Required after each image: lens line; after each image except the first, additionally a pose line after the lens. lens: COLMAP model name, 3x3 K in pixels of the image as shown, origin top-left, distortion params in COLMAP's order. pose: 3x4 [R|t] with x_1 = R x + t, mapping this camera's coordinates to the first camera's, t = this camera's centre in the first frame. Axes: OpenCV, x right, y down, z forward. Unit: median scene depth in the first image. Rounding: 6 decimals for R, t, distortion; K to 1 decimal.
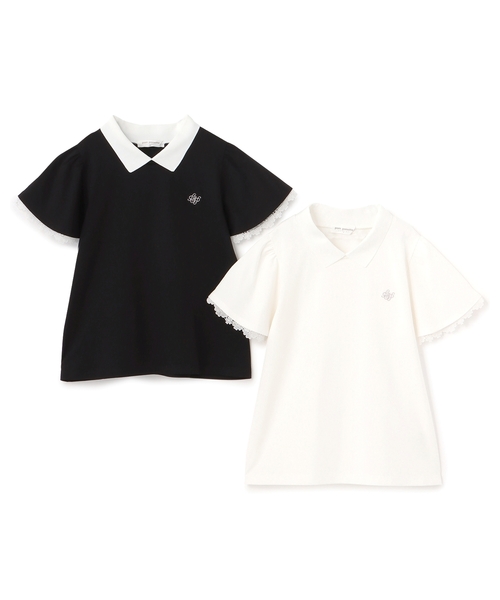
lens RADIAL K [[1200.2, 0, 251.0], [0, 1200.2, 299.6], [0, 0, 1]] dist [0.034324, 0.000000]
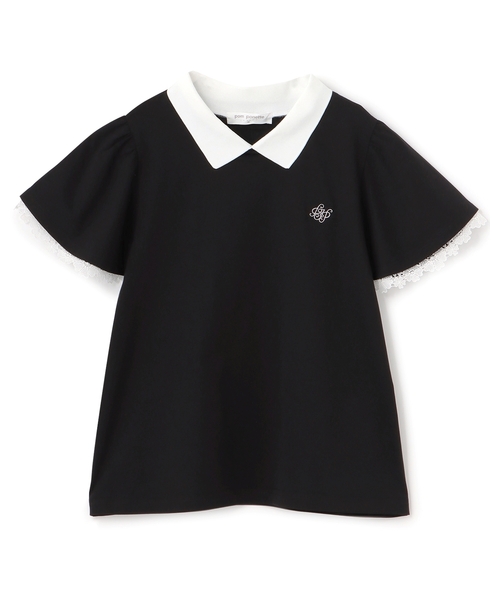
lens RADIAL K [[1777.2, 0, 250.0], [0, 1777.2, 300.0], [0, 0, 1]] dist [-0.318551, 0.000000]
pose [[0.996296, 0.019172, -0.083823, -0.007524], [-0.022959, 0.998748, -0.044450, -0.000476], [0.082866, 0.046210, 0.995489, 0.119105]]
